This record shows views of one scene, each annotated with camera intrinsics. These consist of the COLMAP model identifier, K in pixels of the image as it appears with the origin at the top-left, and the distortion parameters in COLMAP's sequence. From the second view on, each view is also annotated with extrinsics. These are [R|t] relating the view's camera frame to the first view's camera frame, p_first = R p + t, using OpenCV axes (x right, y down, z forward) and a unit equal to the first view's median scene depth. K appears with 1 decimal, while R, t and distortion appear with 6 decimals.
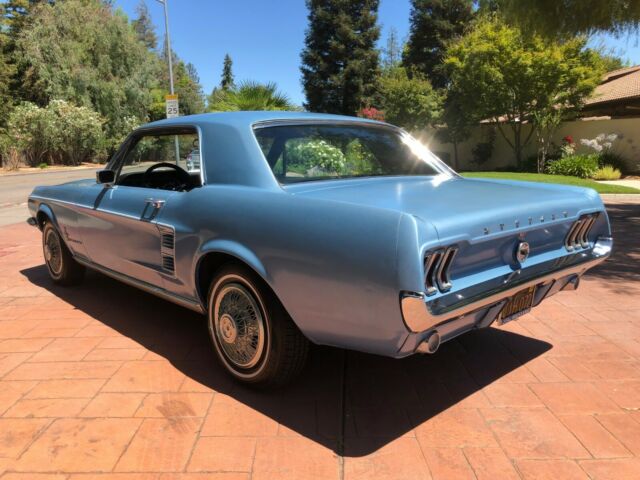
lens RADIAL K [[530.4, 0, 316.7], [0, 530.4, 241.1], [0, 0, 1]] dist [0.016880, -0.011867]
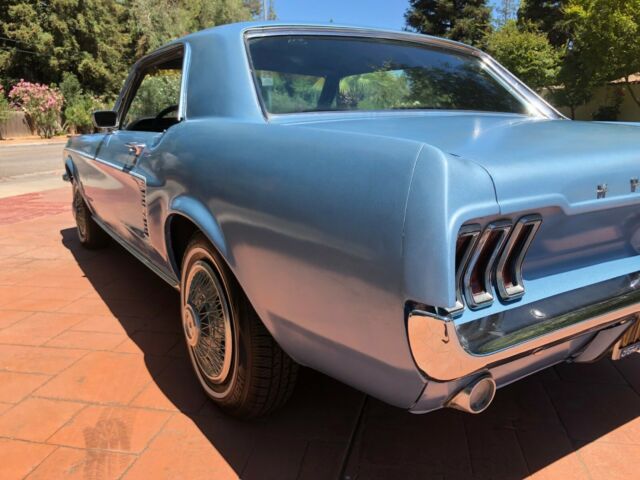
lens RADIAL K [[530.4, 0, 318.2], [0, 530.4, 240.1], [0, 0, 1]] dist [0.016880, -0.011867]
pose [[0.982633, 0.046791, -0.179561, 0.105067], [-0.037189, 0.997711, 0.056474, 0.007449], [0.181793, -0.048815, 0.982124, 0.320514]]
